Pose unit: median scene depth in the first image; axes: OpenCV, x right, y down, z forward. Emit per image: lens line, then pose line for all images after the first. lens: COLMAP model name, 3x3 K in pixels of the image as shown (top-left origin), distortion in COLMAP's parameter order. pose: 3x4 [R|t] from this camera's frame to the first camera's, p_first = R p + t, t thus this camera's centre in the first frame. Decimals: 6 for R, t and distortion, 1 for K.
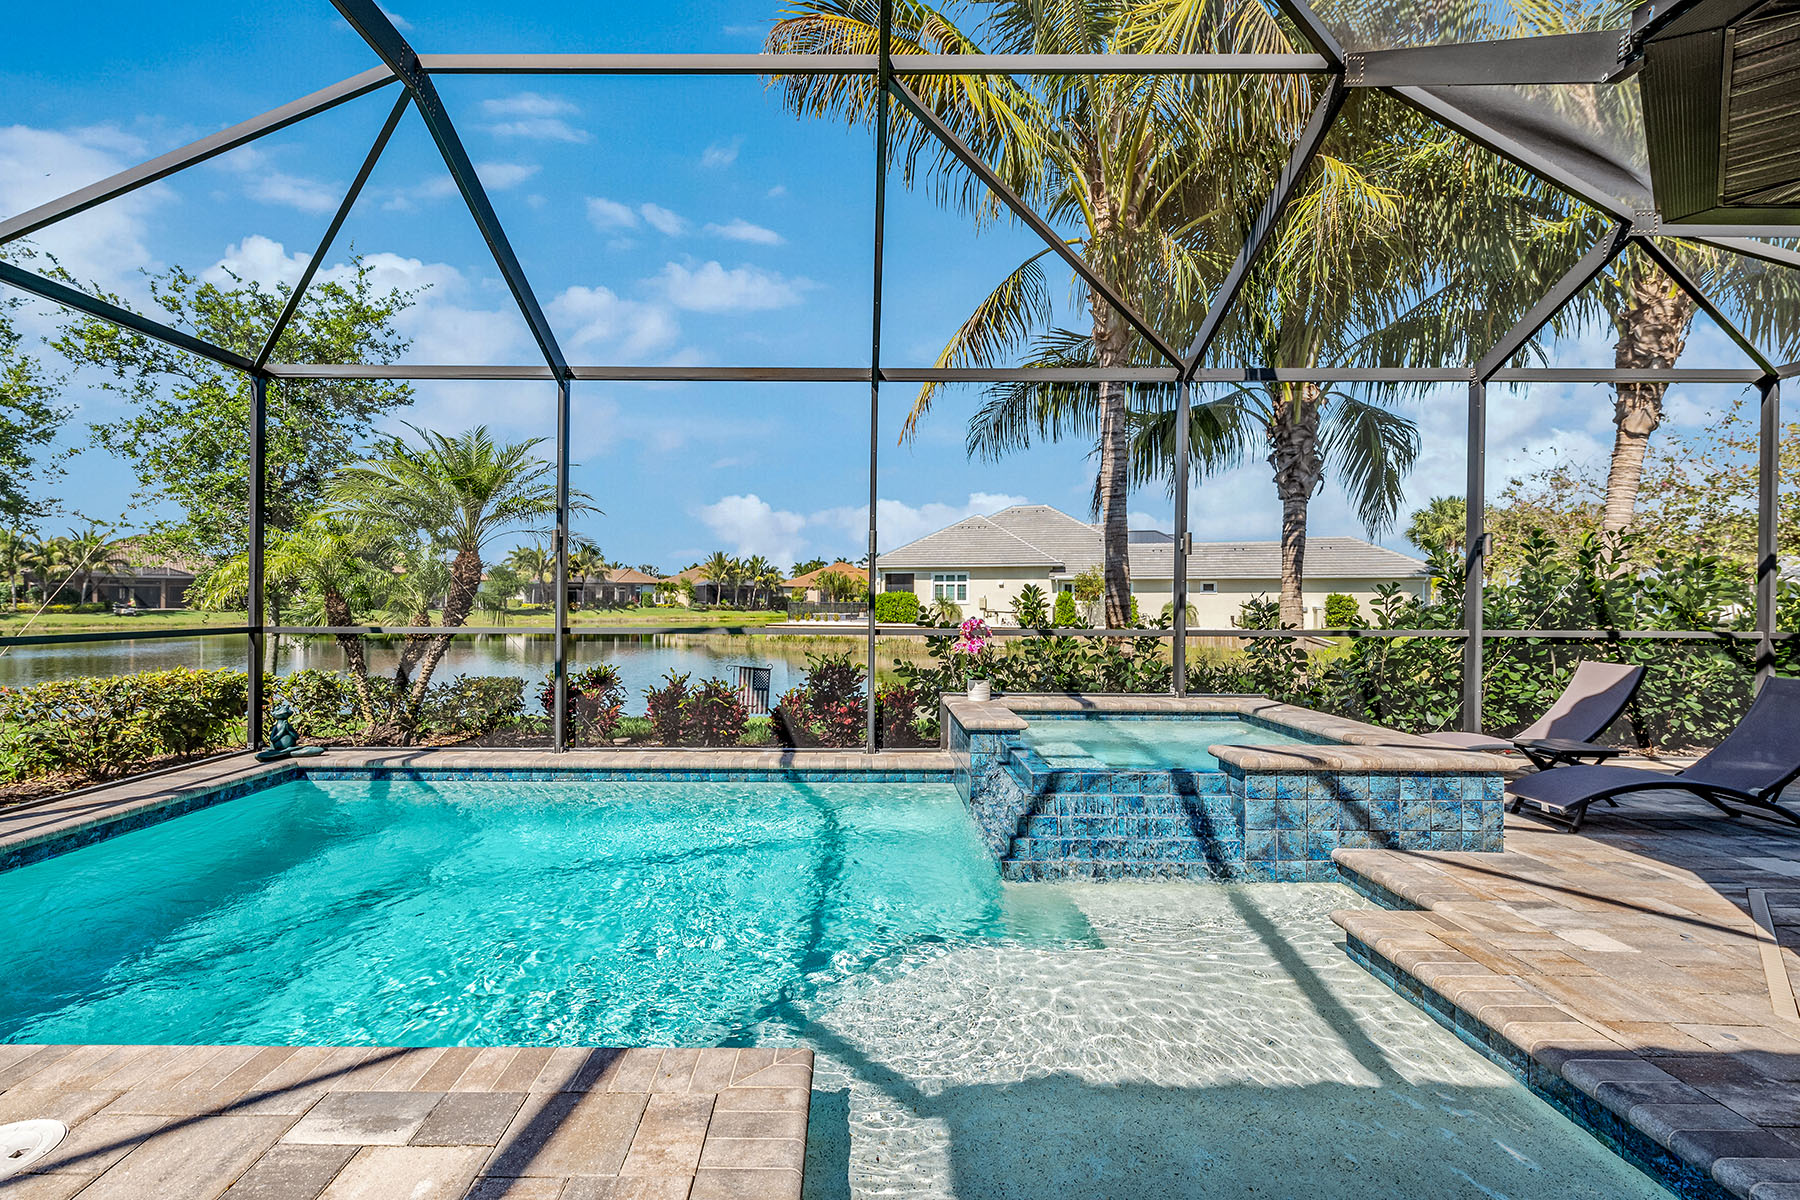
lens RADIAL K [[838.8, 0, 855.1], [0, 838.8, 603.0], [0, 0, 1]] dist [0.012581, -0.001130]
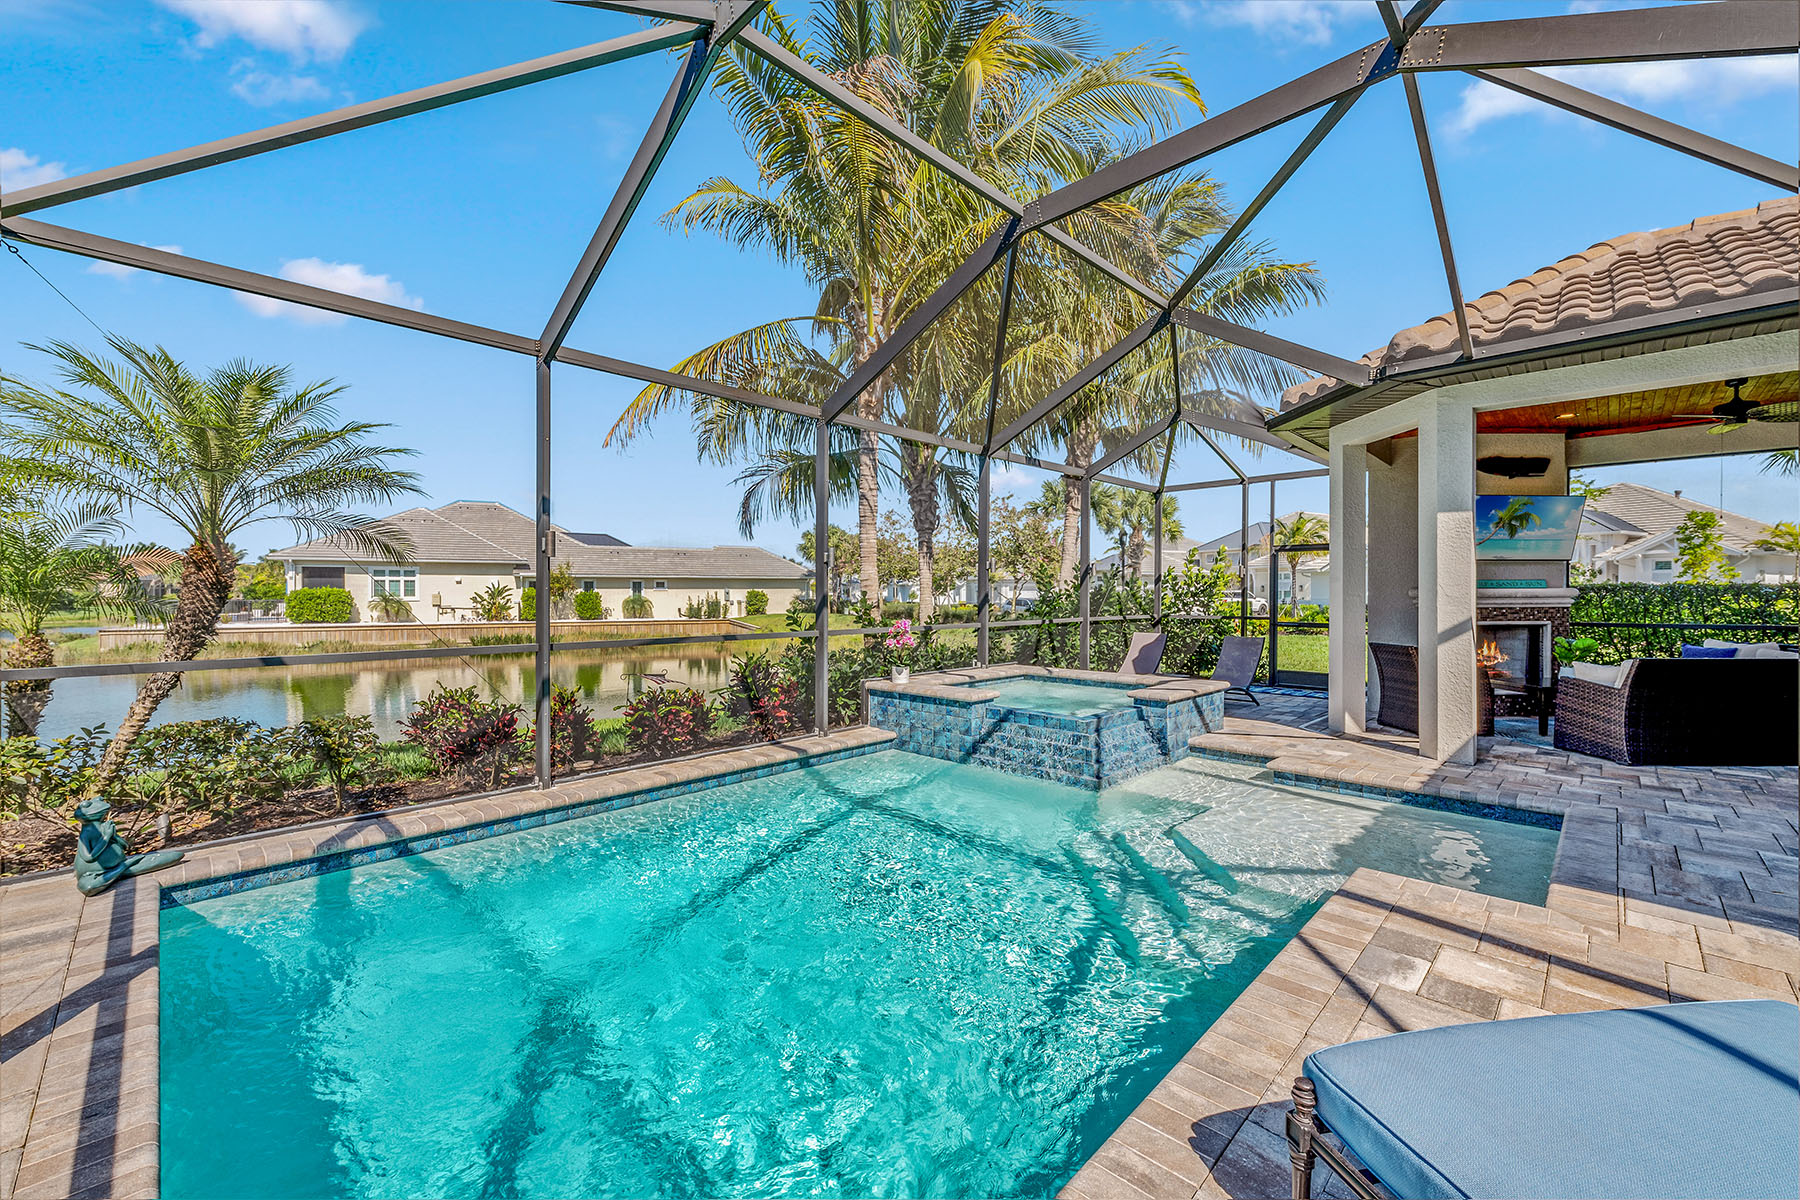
lens RADIAL K [[724.8, 0, 901.9], [0, 724.8, 605.1], [0, 0, 1]] dist [0.007339, -0.000036]
pose [[0.693747, -0.015200, 0.720058, -0.548149], [0.006497, 0.999869, 0.014847, -0.016614], [-0.720189, -0.005622, 0.693755, 0.189624]]
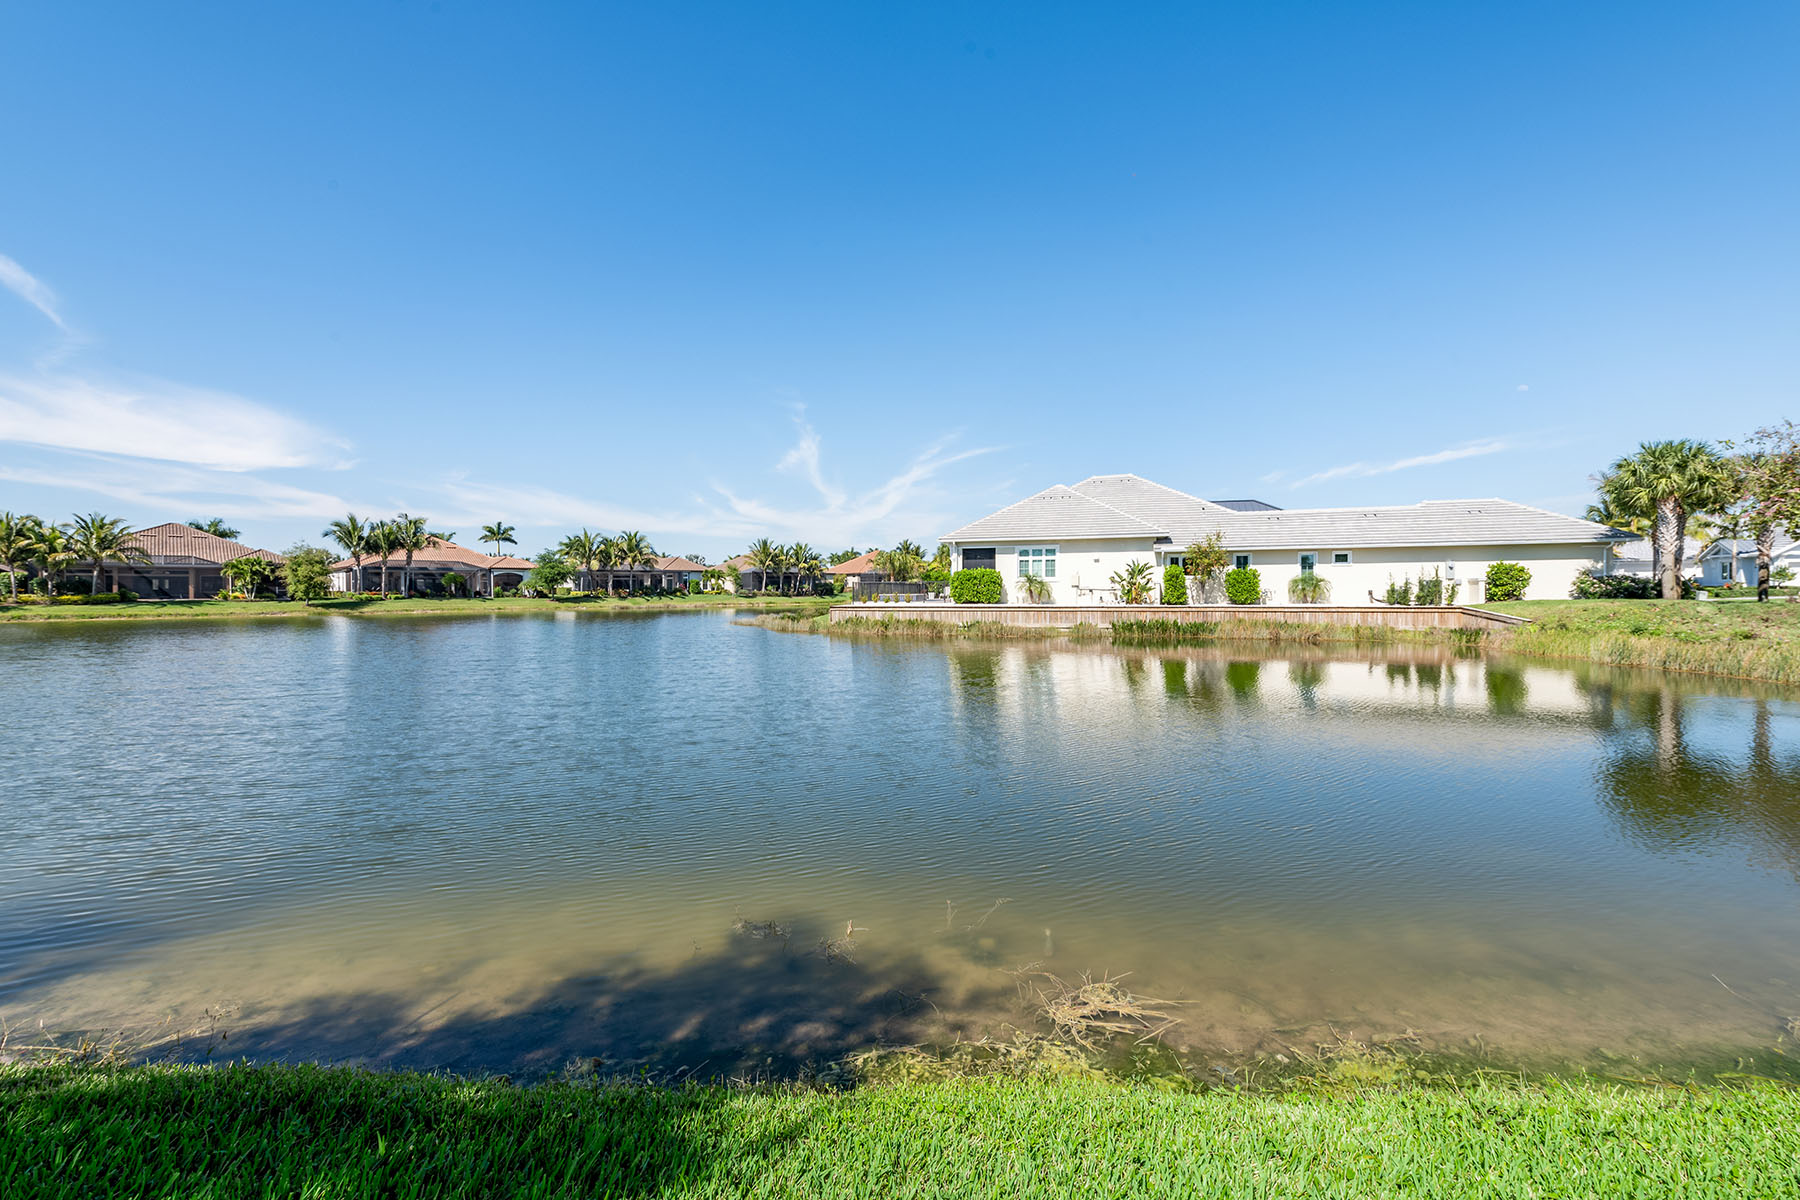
lens RADIAL K [[724.8, 0, 901.9], [0, 724.8, 605.1], [0, 0, 1]] dist [0.007339, -0.000036]
pose [[0.999305, -0.010558, 0.035756, -0.407487], [0.009891, 0.999775, 0.018763, 0.072776], [-0.035946, -0.018396, 0.999184, 1.610135]]
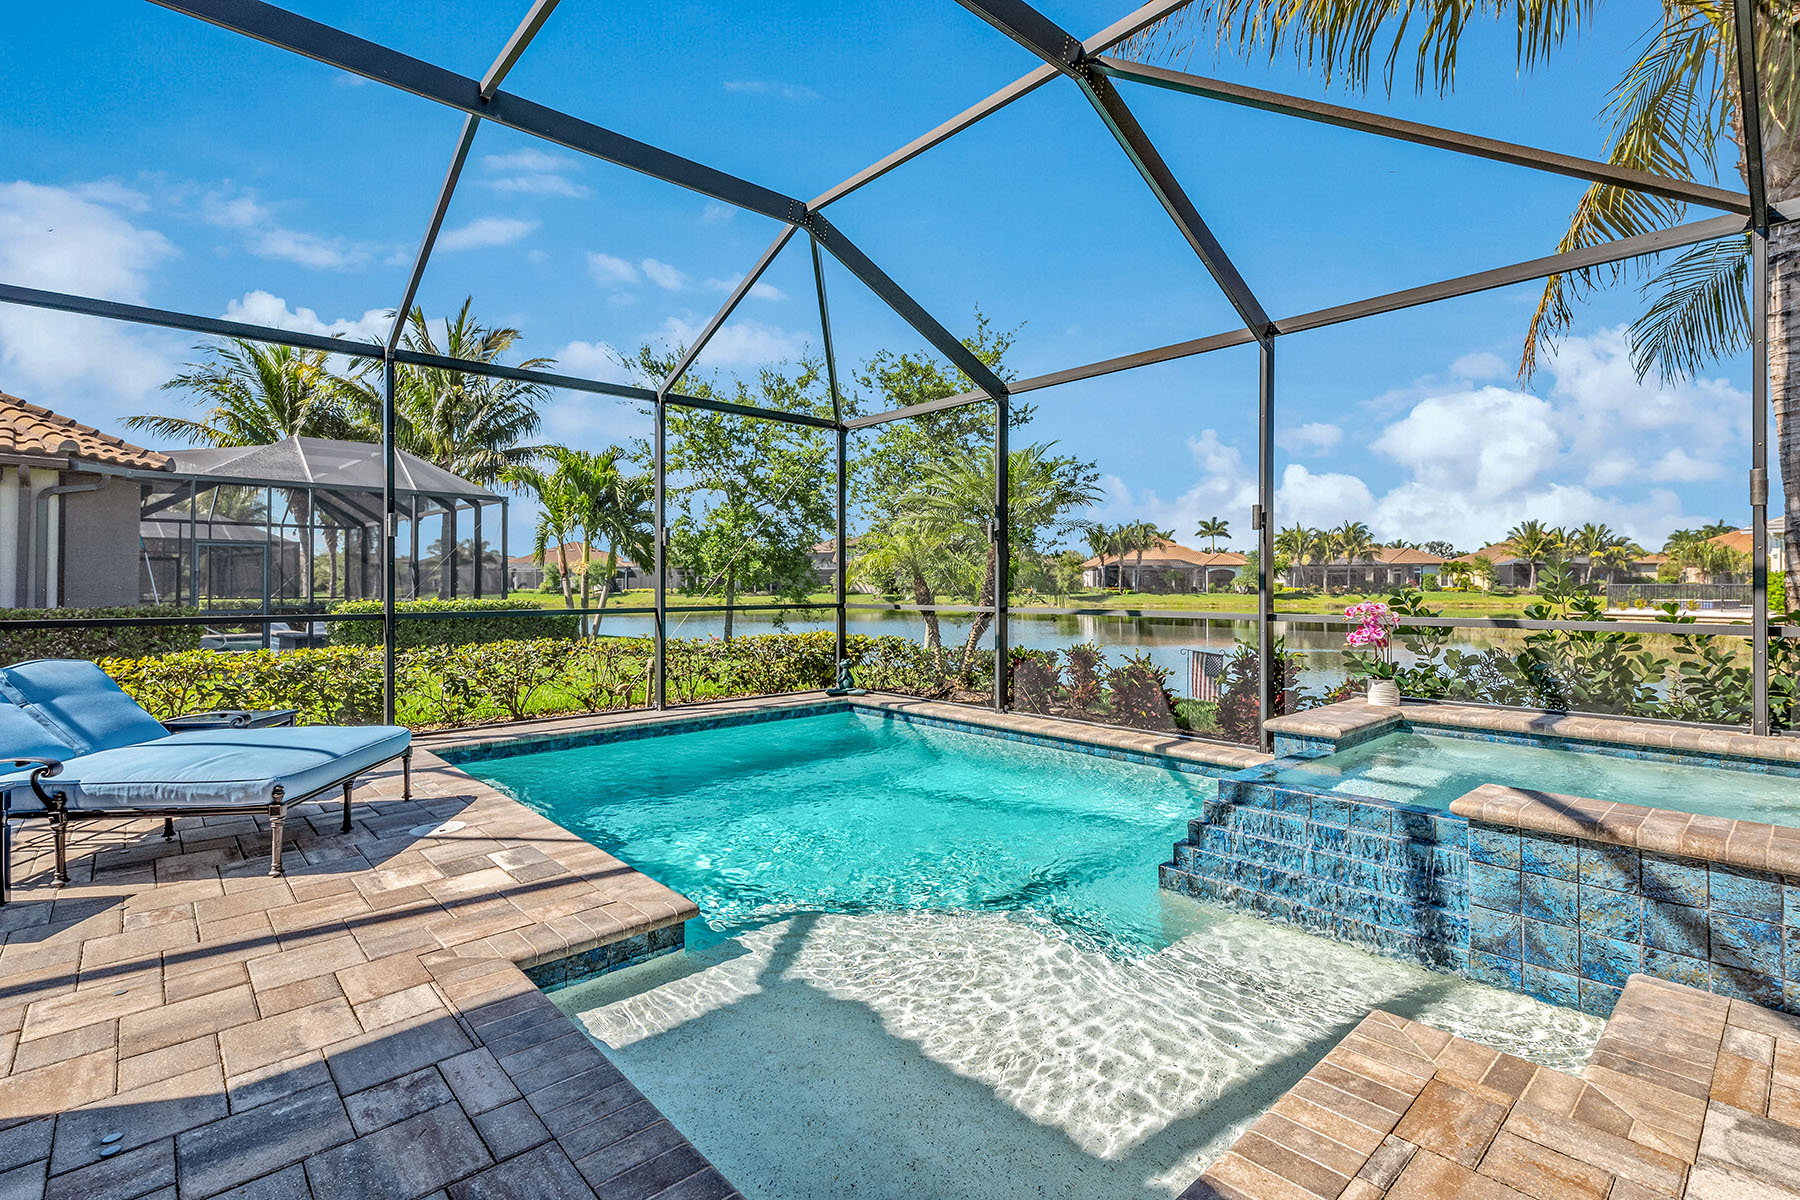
lens RADIAL K [[833.4, 0, 898.0], [0, 833.4, 581.0], [0, 0, 1]] dist [0.011890, -0.001193]
pose [[0.674199, -0.009171, -0.738492, 0.360607], [0.003880, 0.999953, -0.008876, 0.002010], [0.738539, 0.003119, 0.674203, 0.093965]]
